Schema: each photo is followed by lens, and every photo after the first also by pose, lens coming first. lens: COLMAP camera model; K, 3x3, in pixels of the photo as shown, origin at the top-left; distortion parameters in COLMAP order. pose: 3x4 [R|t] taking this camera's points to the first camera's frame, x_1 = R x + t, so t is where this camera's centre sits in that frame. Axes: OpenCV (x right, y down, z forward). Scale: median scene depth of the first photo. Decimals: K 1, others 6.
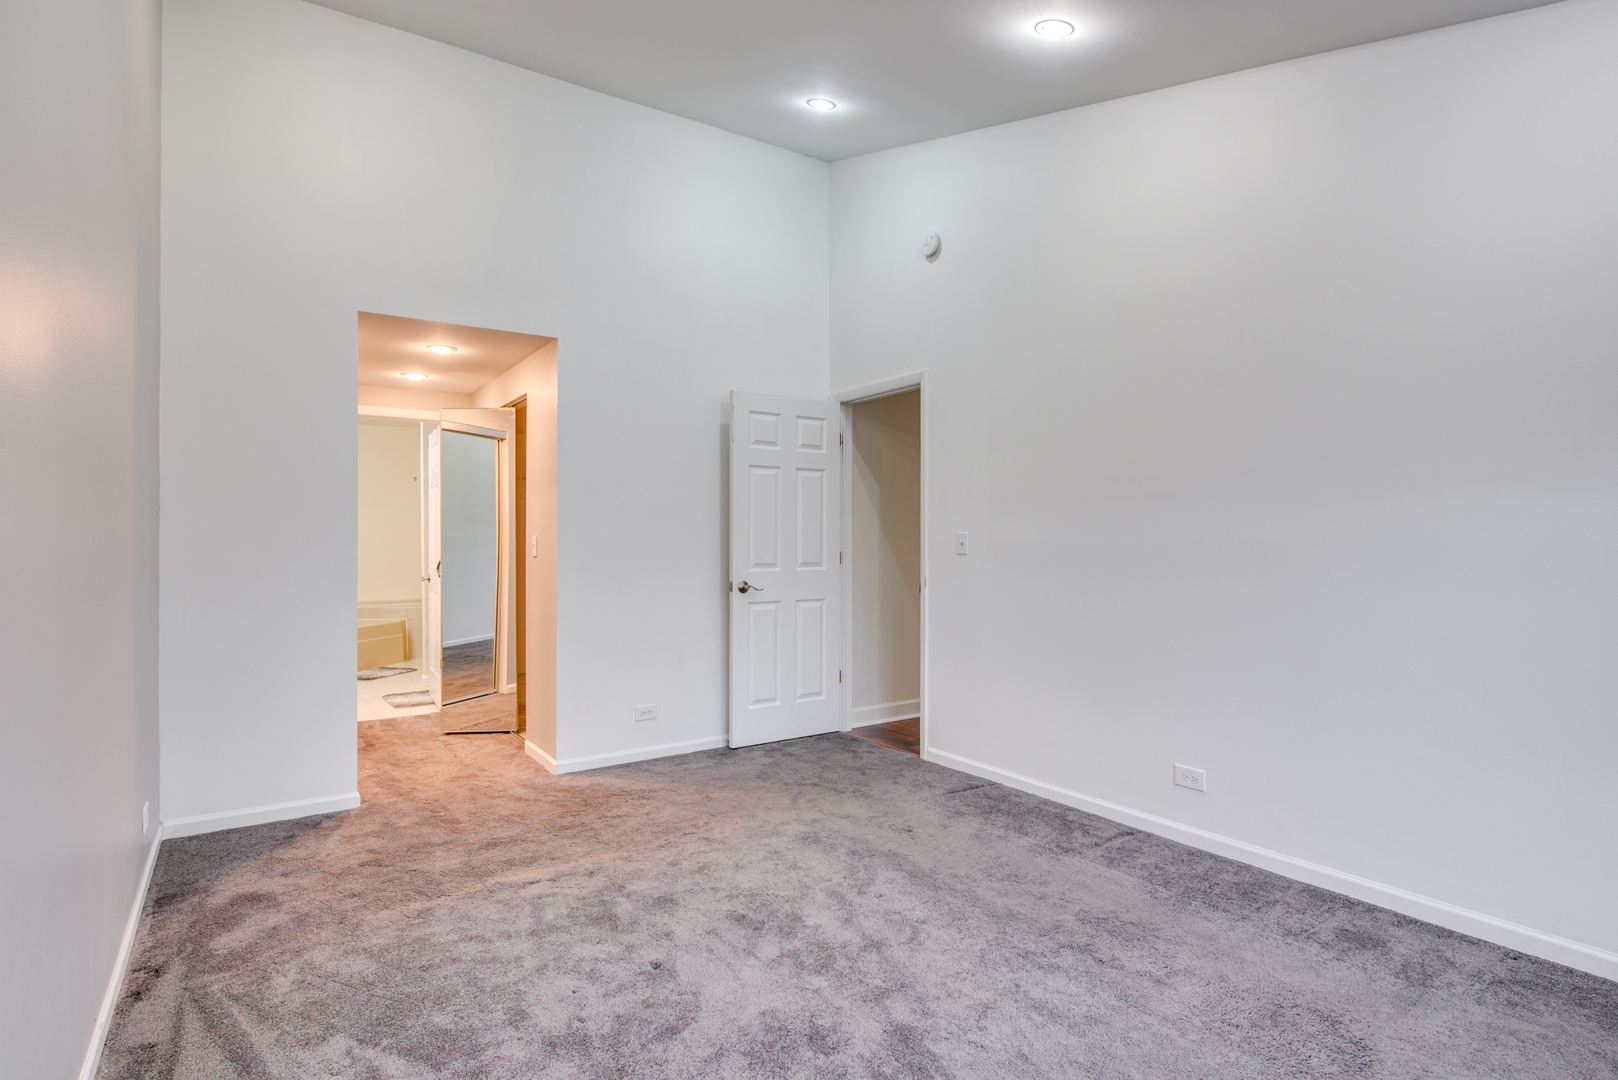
lens RADIAL K [[807.0, 0, 816.6], [0, 807.0, 537.8], [0, 0, 1]] dist [-0.010038, -0.002007]
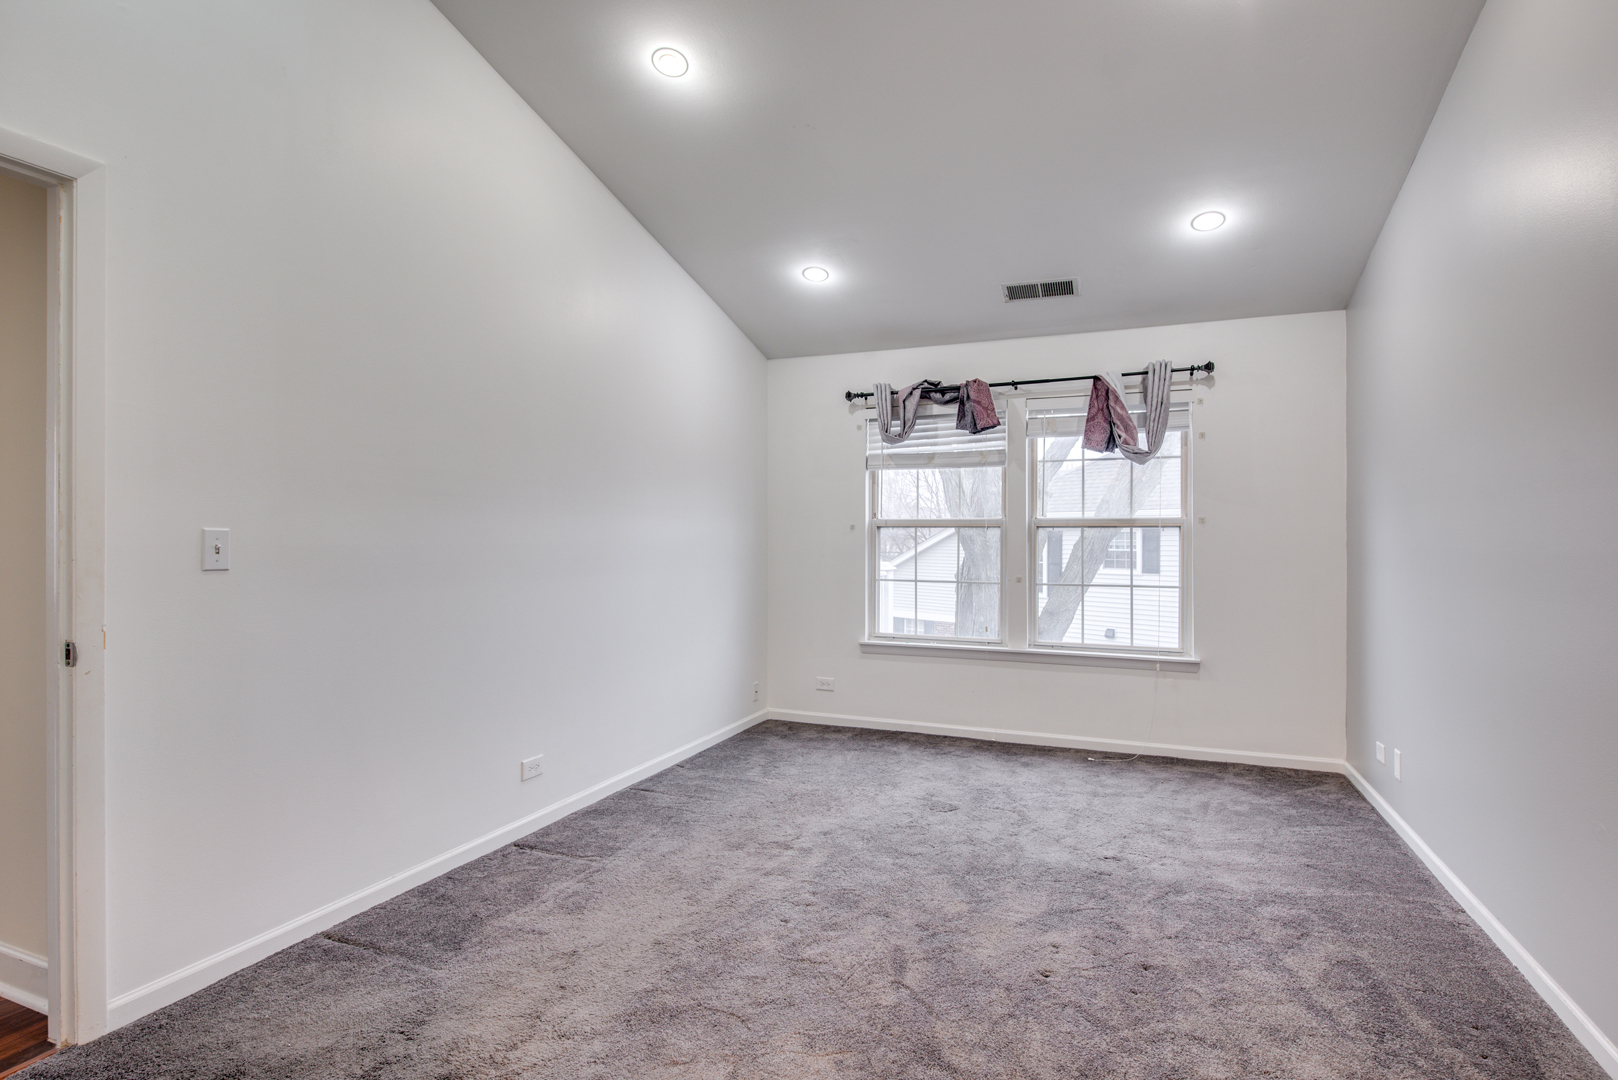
lens RADIAL K [[801.1, 0, 813.1], [0, 801.1, 537.8], [0, 0, 1]] dist [-0.009608, -0.002423]
pose [[-0.538881, 0.006504, 0.842357, -0.661218], [-0.000874, 0.999965, -0.008280, 0.004709], [-0.842381, -0.005198, -0.538857, 1.337931]]
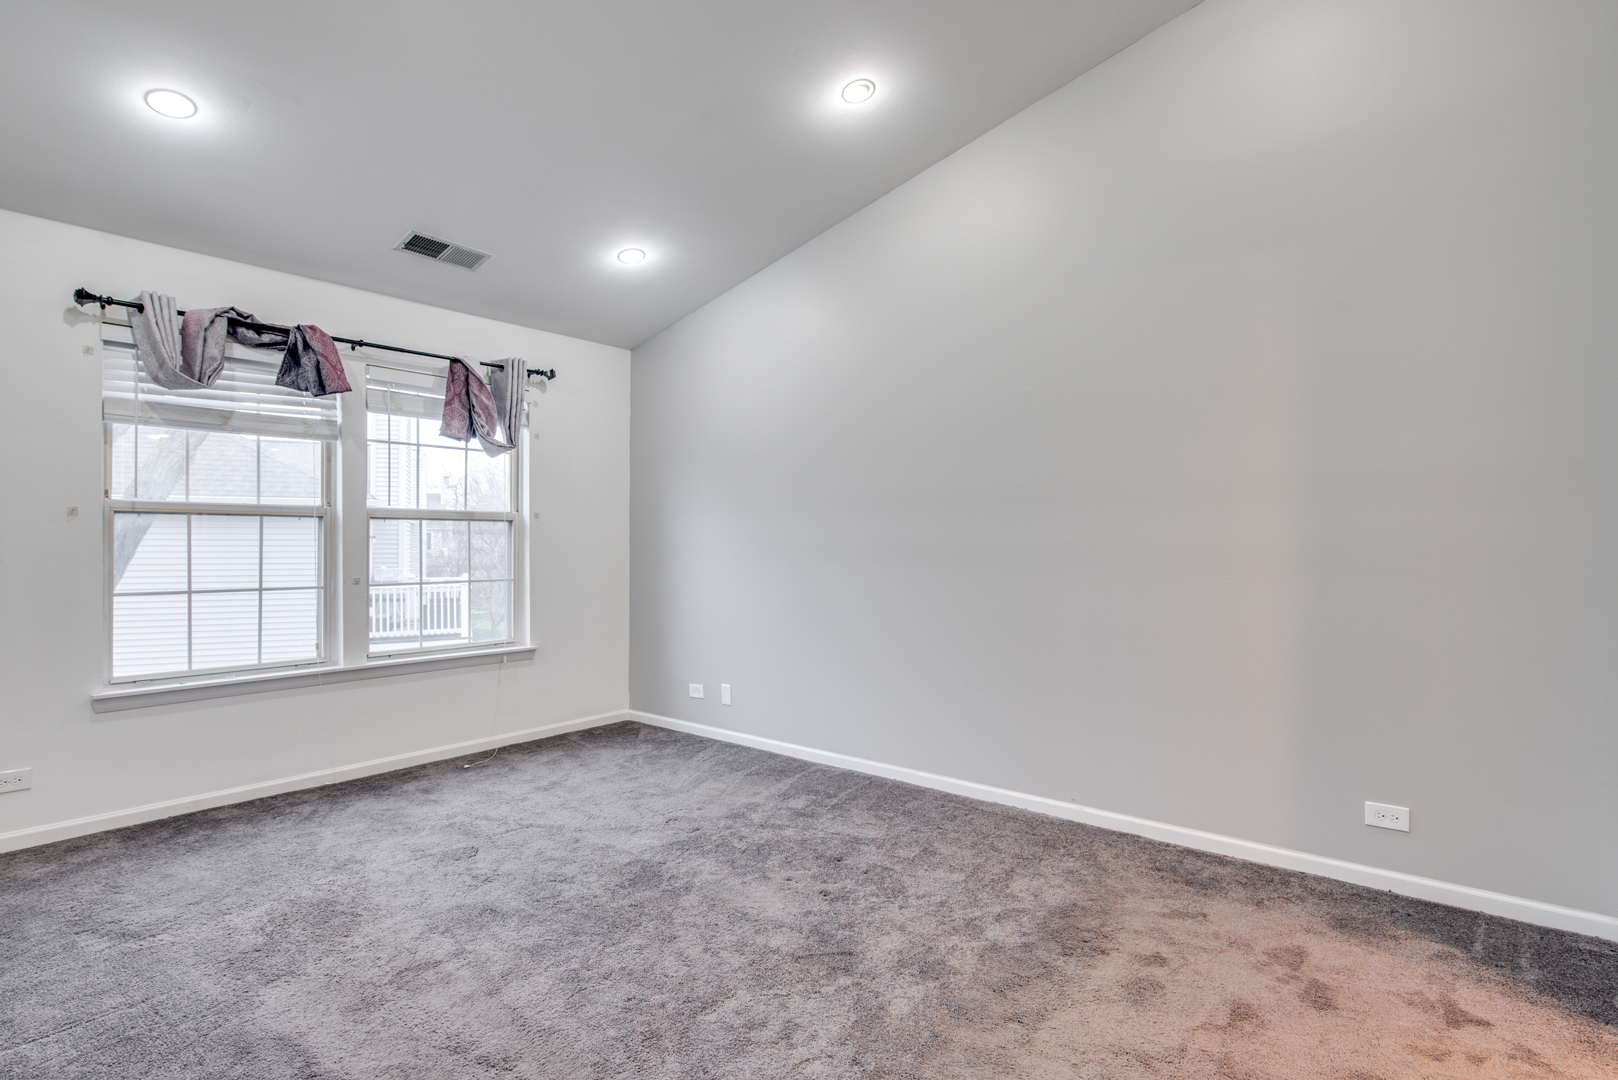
lens RADIAL K [[801.1, 0, 813.1], [0, 801.1, 537.8], [0, 0, 1]] dist [-0.009608, -0.002423]
pose [[-0.963094, 0.004650, -0.269126, 0.094873], [0.005445, 0.999983, -0.002209, 0.010156], [0.269111, -0.003593, -0.963103, 1.604308]]
